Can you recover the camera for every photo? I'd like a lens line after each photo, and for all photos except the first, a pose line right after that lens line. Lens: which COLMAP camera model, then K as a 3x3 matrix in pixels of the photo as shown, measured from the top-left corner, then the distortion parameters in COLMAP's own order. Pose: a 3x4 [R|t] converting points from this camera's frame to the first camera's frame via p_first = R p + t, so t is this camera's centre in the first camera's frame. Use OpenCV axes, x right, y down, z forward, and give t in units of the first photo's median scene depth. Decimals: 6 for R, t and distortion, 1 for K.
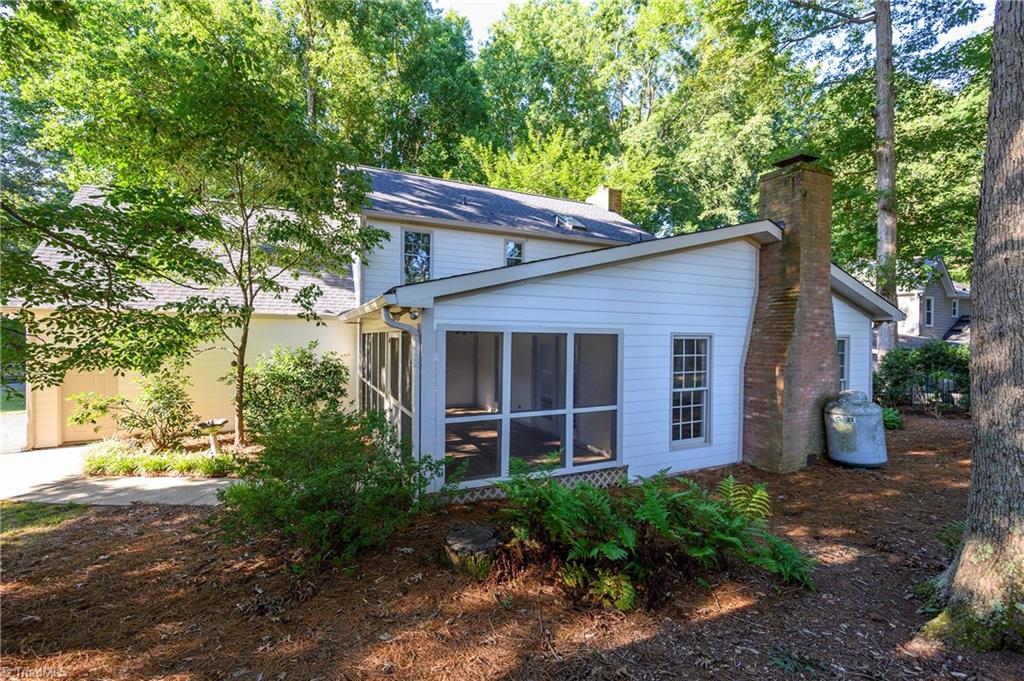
lens RADIAL K [[475.0, 0, 512.0], [0, 475.0, 340.5], [0, 0, 1]] dist [-0.000803, -0.000089]
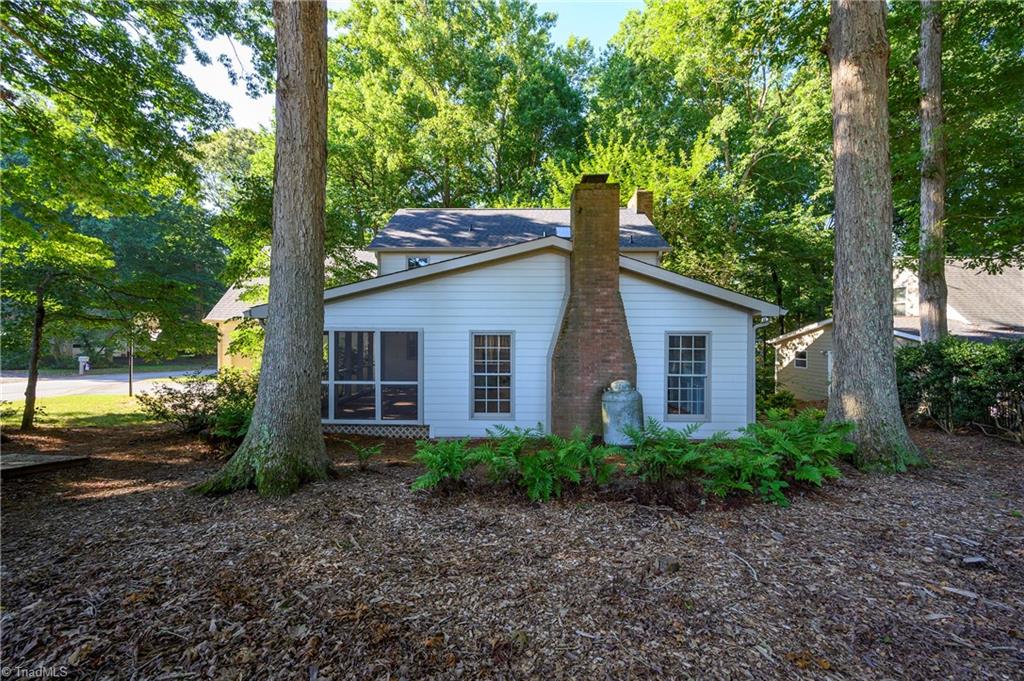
lens RADIAL K [[475.0, 0, 512.0], [0, 475.0, 340.5], [0, 0, 1]] dist [-0.000803, -0.000089]
pose [[0.877495, 0.001243, -0.479584, 1.030519], [-0.000499, 0.999998, 0.001679, 0.009318], [0.479585, -0.001234, 0.877495, -0.103108]]
